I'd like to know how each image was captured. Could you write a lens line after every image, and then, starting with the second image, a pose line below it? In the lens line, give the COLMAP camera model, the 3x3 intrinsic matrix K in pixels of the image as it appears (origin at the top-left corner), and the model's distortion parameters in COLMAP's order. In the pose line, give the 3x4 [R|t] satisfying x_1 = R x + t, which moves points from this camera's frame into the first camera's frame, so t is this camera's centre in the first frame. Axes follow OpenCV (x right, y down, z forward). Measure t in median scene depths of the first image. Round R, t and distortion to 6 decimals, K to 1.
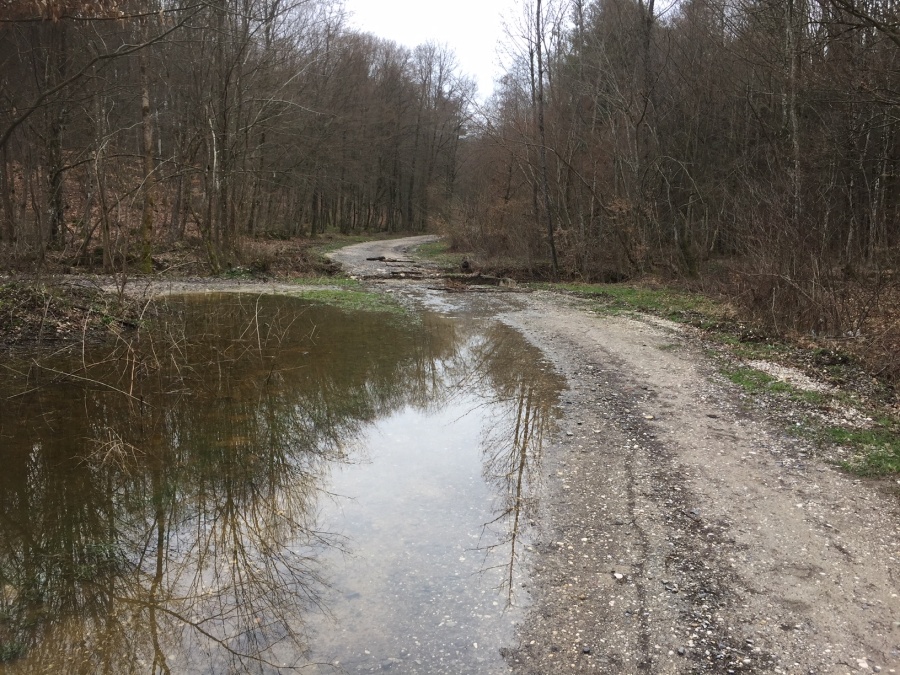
lens RADIAL K [[758.5, 0, 449.9], [0, 758.5, 337.5], [0, 0, 1]] dist [0.069452, -0.072661]
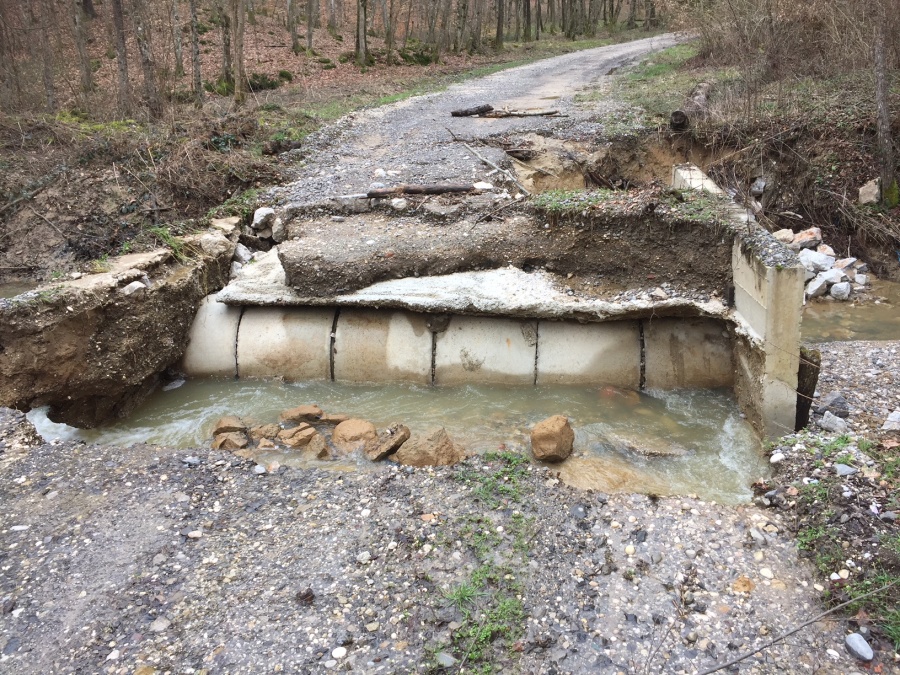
lens RADIAL K [[758.5, 0, 447.6], [0, 758.5, 339.4], [0, 0, 1]] dist [0.069452, -0.072661]
pose [[0.936940, 0.052441, -0.345533, 0.035929], [0.030531, 0.972617, 0.230399, -0.056651], [0.348154, -0.226419, 0.909683, 0.413197]]
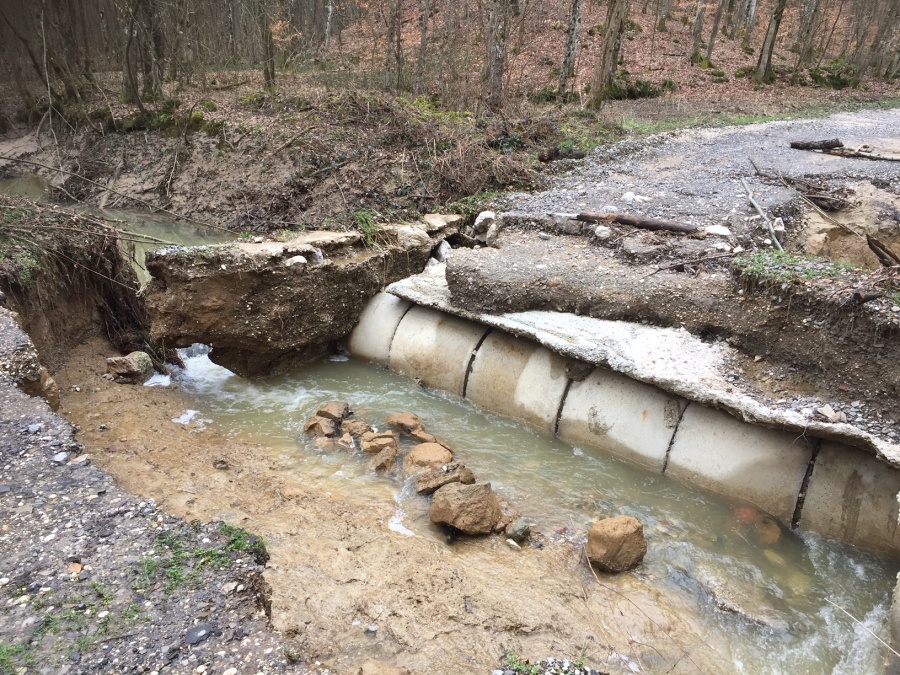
lens RADIAL K [[758.5, 0, 447.8], [0, 758.5, 338.0], [0, 0, 1]] dist [0.069452, -0.072661]
pose [[0.632369, 0.262189, -0.728949, 0.063500], [-0.118835, 0.962678, 0.243166, -0.060447], [0.765498, -0.067146, 0.639925, 0.447997]]
